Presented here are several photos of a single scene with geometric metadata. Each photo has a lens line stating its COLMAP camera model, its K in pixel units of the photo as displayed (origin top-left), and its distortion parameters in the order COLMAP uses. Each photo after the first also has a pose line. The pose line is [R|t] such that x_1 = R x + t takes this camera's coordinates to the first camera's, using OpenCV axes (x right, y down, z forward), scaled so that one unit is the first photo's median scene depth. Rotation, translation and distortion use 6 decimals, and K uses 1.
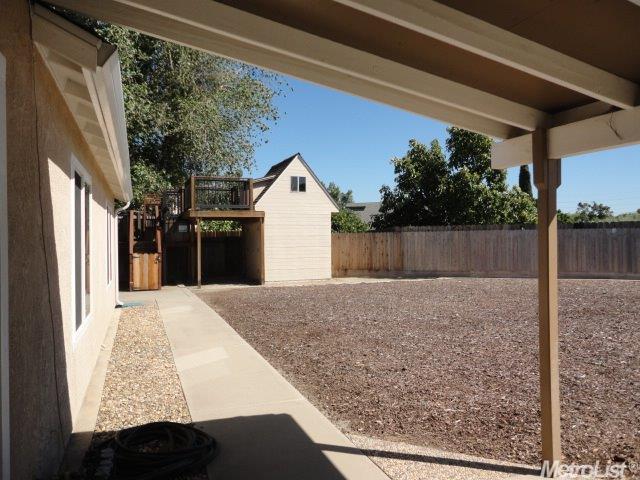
lens RADIAL K [[471.4, 0, 318.2], [0, 471.4, 231.5], [0, 0, 1]] dist [0.002737, 0.003122]
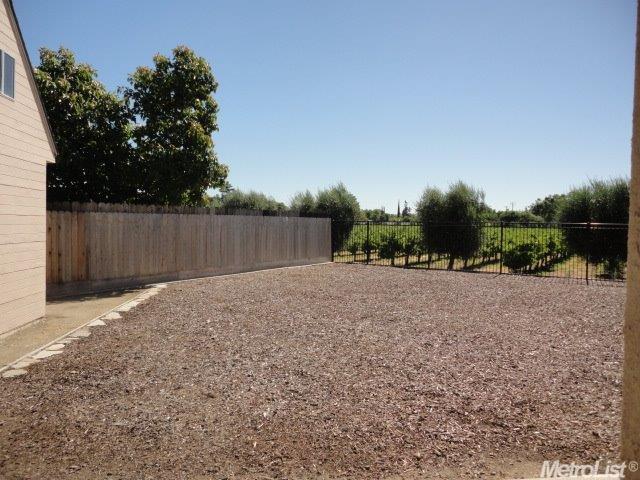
lens RADIAL K [[471.4, 0, 318.2], [0, 471.4, 231.5], [0, 0, 1]] dist [0.002737, 0.003122]
pose [[0.268592, -0.004502, 0.963244, -0.301718], [-0.030882, 0.999435, 0.013282, 0.008495], [-0.962759, -0.033315, 0.268301, 0.606305]]
